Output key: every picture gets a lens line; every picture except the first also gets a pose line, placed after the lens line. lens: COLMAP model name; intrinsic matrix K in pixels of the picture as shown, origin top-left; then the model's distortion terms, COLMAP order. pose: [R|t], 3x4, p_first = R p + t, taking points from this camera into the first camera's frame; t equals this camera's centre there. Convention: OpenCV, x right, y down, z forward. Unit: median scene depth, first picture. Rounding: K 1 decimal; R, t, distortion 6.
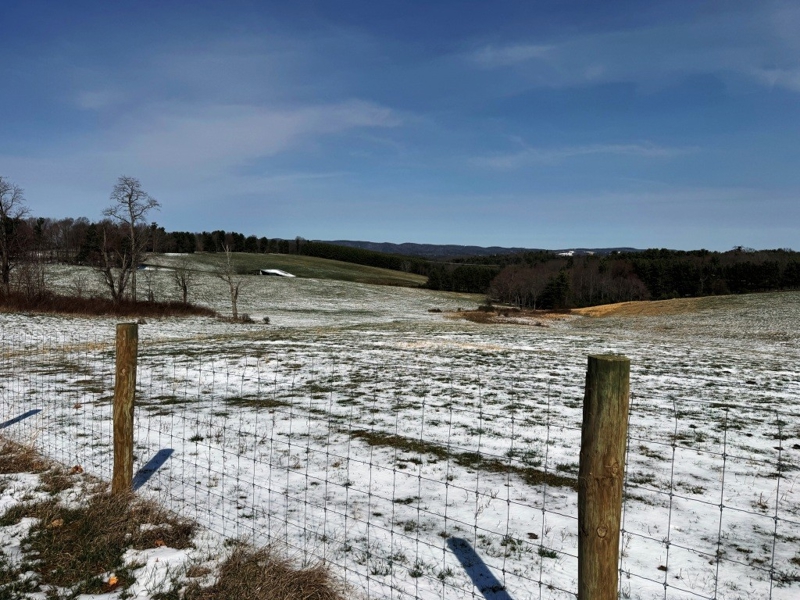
lens RADIAL K [[563.4, 0, 400.0], [0, 563.4, 300.0], [0, 0, 1]] dist [0.055675, -0.097830]
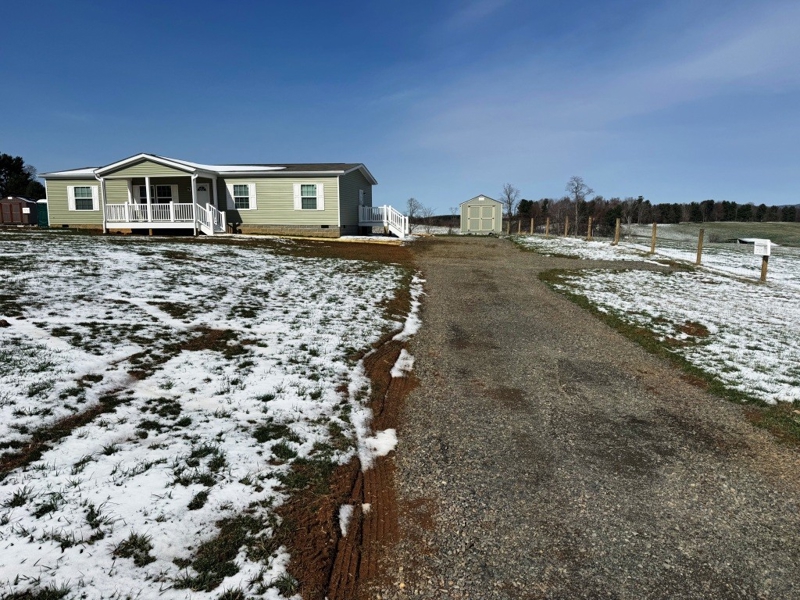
lens RADIAL K [[554.3, 0, 390.1], [0, 554.3, 301.2], [0, 0, 1]] dist [0.041835, -0.058138]
pose [[0.660559, 0.080373, -0.746460, 0.064454], [-0.041017, 0.996632, 0.071013, 0.008481], [0.749653, -0.016290, 0.661631, -0.078178]]
